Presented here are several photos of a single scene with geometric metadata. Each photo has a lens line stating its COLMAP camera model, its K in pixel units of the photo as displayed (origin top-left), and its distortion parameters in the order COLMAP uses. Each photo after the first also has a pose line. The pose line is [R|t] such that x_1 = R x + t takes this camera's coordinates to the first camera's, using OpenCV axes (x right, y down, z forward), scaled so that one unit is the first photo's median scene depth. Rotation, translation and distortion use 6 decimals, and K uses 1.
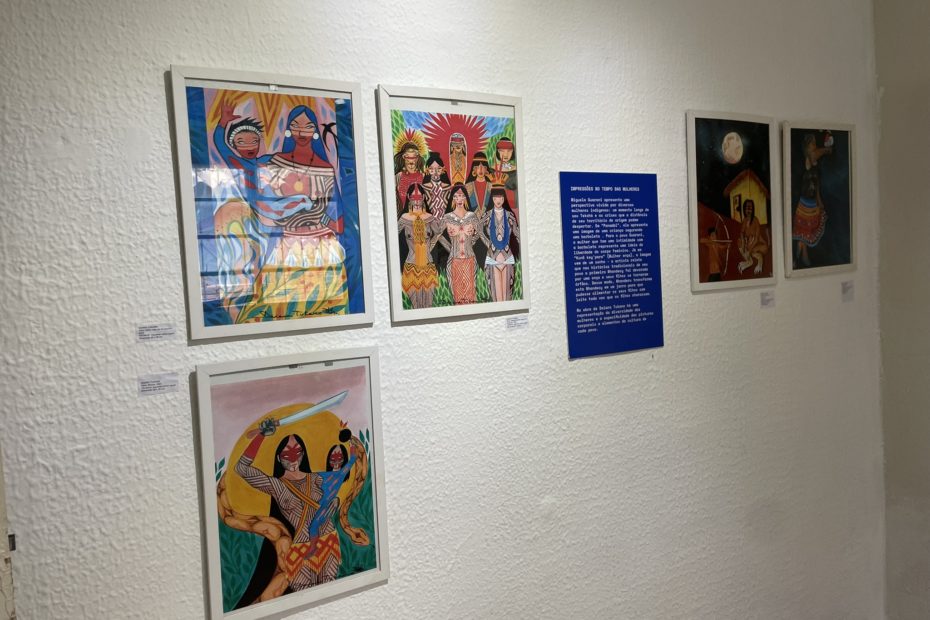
lens RADIAL K [[752.1, 0, 465.0], [0, 752.1, 314.5], [0, 0, 1]] dist [-0.016219, -0.045313]
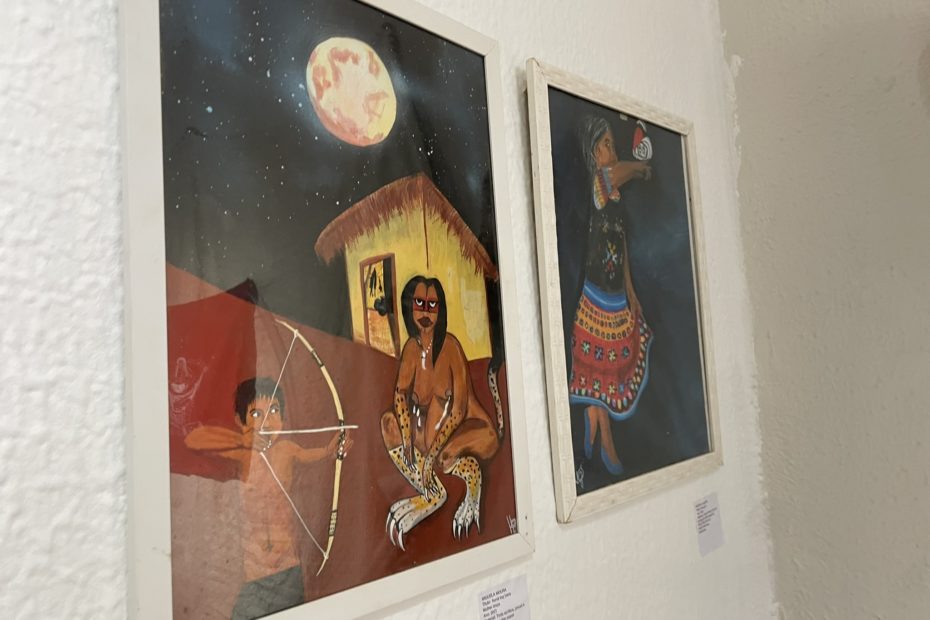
lens RADIAL K [[752.1, 0, 465.1], [0, 752.1, 311.1], [0, 0, 1]] dist [-0.016219, -0.045313]
pose [[0.962485, 0.009305, 0.271175, 0.299349], [0.037655, 0.985160, -0.167455, -0.085965], [-0.268709, 0.171384, 0.947852, 0.684274]]
